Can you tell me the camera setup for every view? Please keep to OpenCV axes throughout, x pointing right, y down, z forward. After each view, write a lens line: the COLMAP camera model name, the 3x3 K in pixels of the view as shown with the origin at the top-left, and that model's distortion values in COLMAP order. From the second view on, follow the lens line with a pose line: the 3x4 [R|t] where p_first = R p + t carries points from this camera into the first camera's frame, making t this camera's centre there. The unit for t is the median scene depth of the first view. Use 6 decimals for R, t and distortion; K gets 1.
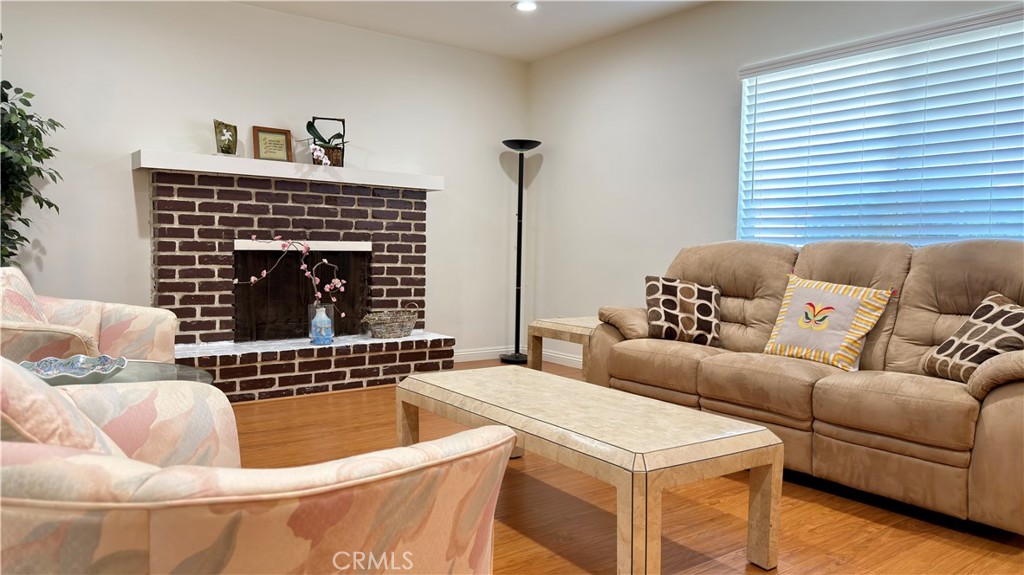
lens RADIAL K [[712.1, 0, 511.9], [0, 712.1, 291.7], [0, 0, 1]] dist [0.084677, -0.121054]
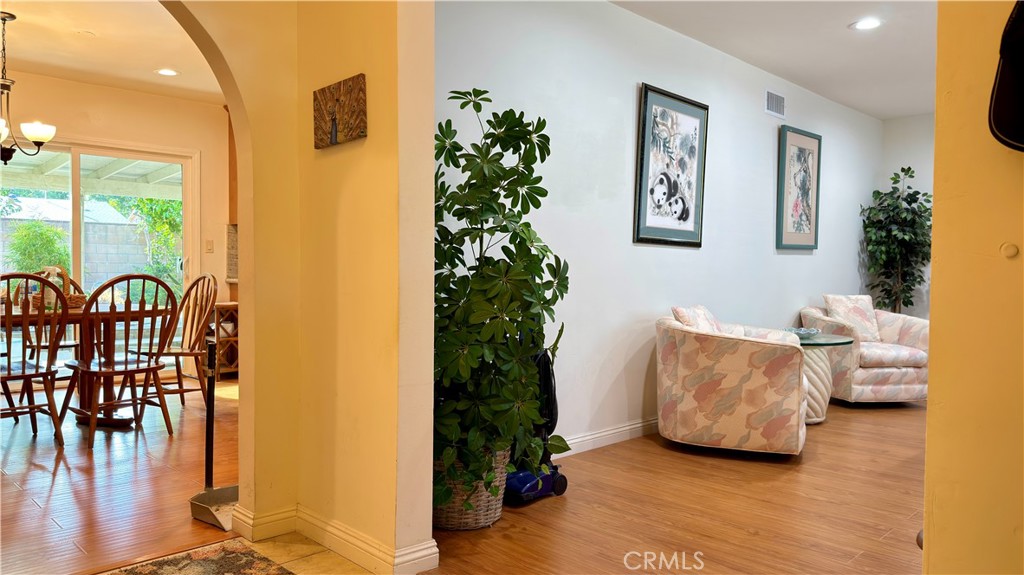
lens RADIAL K [[712.1, 0, 513.3], [0, 712.1, 293.6], [0, 0, 1]] dist [0.084677, -0.121054]
pose [[0.148871, 0.015678, -0.988732, 0.850586], [-0.062409, 0.998030, 0.006429, 0.006340], [0.986885, 0.060749, 0.149556, -0.204214]]
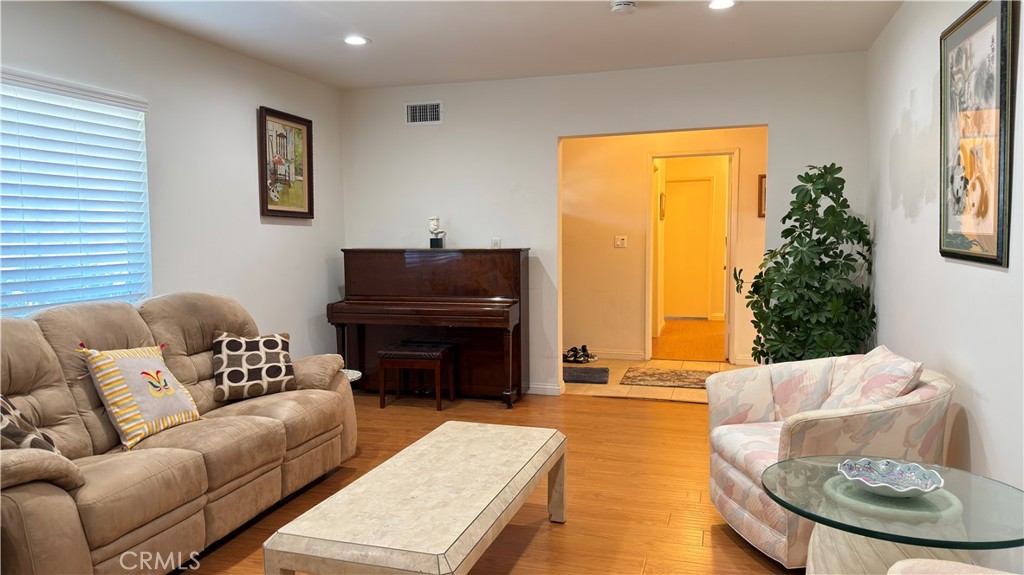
lens RADIAL K [[712.1, 0, 511.7], [0, 712.1, 289.6], [0, 0, 1]] dist [0.084677, -0.121054]
pose [[-0.598482, -0.072275, 0.797869, -0.515021], [0.043611, 0.991506, 0.122528, -0.153481], [-0.799948, 0.108127, -0.590247, 0.951258]]
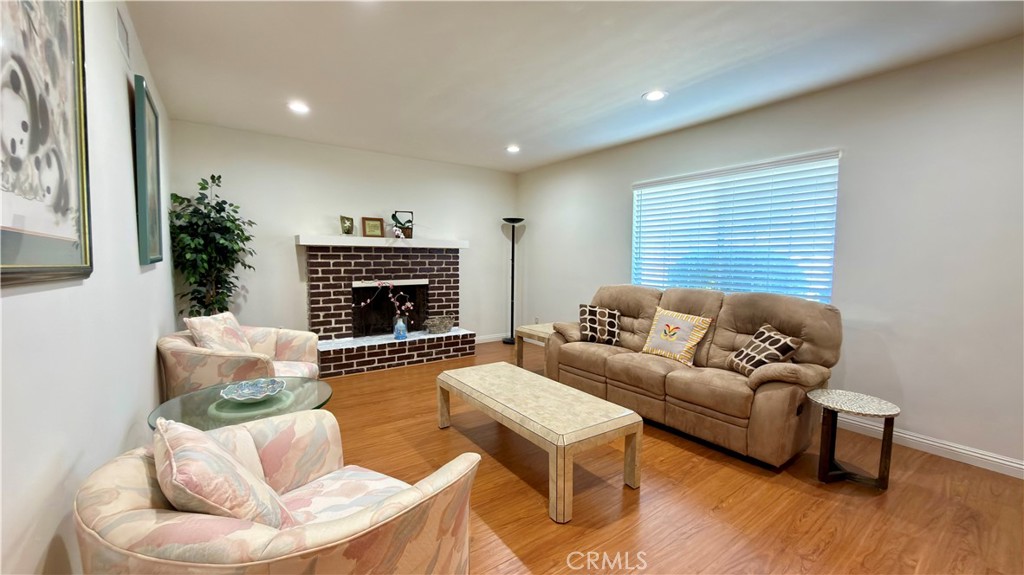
lens RADIAL K [[406.9, 0, 512.3], [0, 406.9, 289.9], [0, 0, 1]] dist [-0.002465, 0.000616]
pose [[0.999895, -0.008491, -0.011706, 0.031174], [0.008702, 0.999797, 0.018149, -0.075973], [0.011550, -0.018249, 0.999767, -0.016845]]
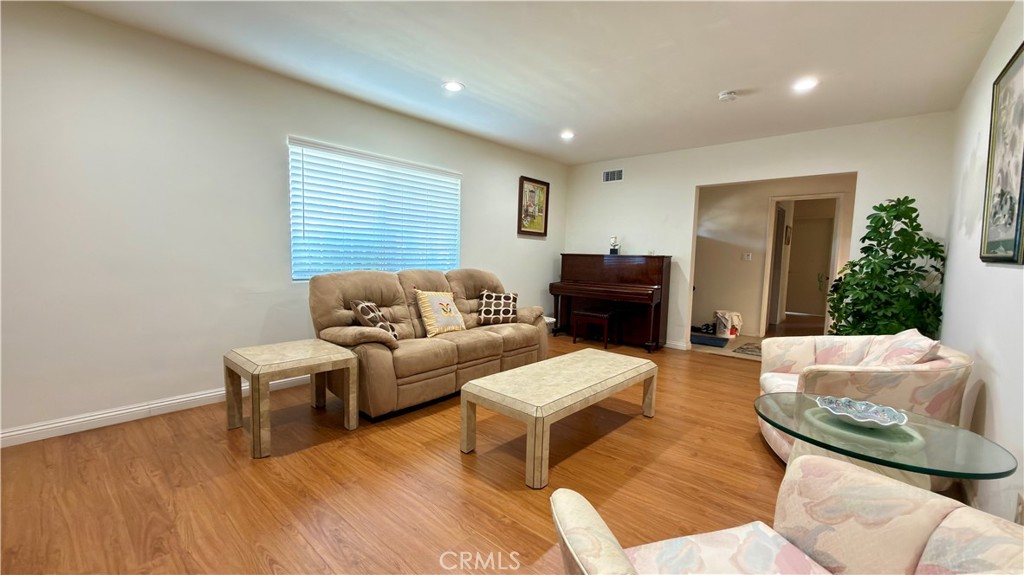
lens RADIAL K [[406.9, 0, 513.2], [0, 406.9, 289.9], [0, 0, 1]] dist [-0.002465, 0.000616]
pose [[-0.209174, -0.106145, 0.972101, -0.568342], [0.026023, 0.993135, 0.114041, -0.115106], [-0.977532, 0.049151, -0.204976, 0.844449]]
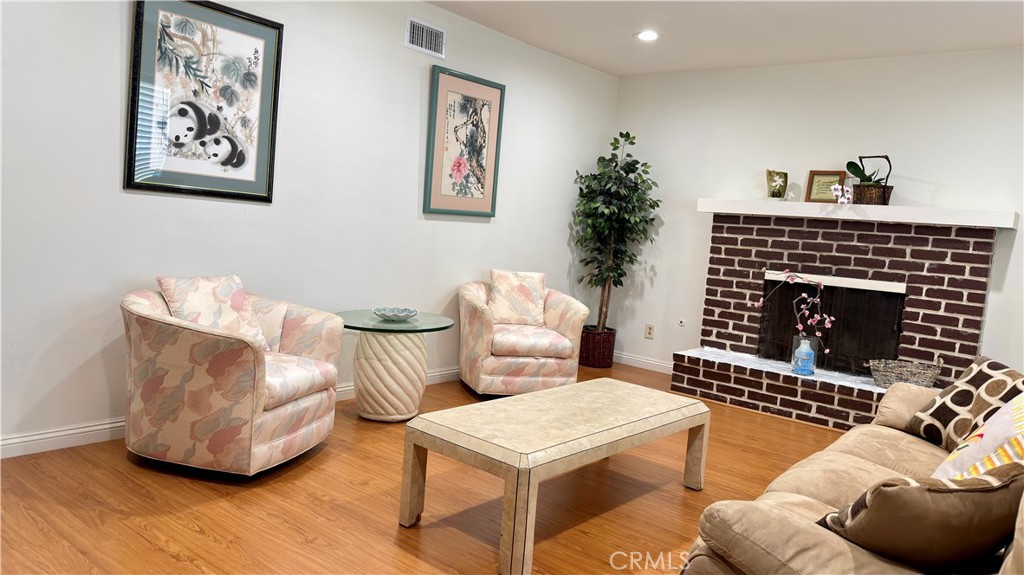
lens RADIAL K [[712.1, 0, 513.9], [0, 712.1, 290.8], [0, 0, 1]] dist [0.084677, -0.121054]
pose [[0.244570, 0.094129, -0.965052, 0.741298], [-0.130432, 0.989425, 0.063451, -0.068993], [0.960819, 0.110356, 0.254261, 0.358741]]
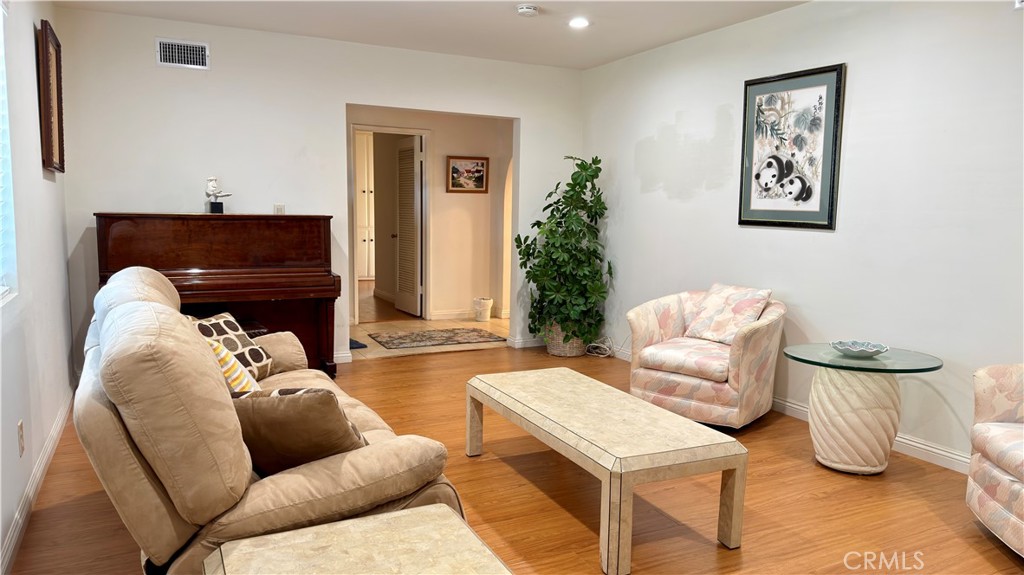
lens RADIAL K [[712.1, 0, 510.2], [0, 712.1, 287.6], [0, 0, 1]] dist [0.084677, -0.121054]
pose [[-0.984743, -0.050876, 0.166411, -0.000857], [-0.022442, 0.985450, 0.168475, -0.164269], [-0.172562, 0.162170, -0.971557, 1.386121]]
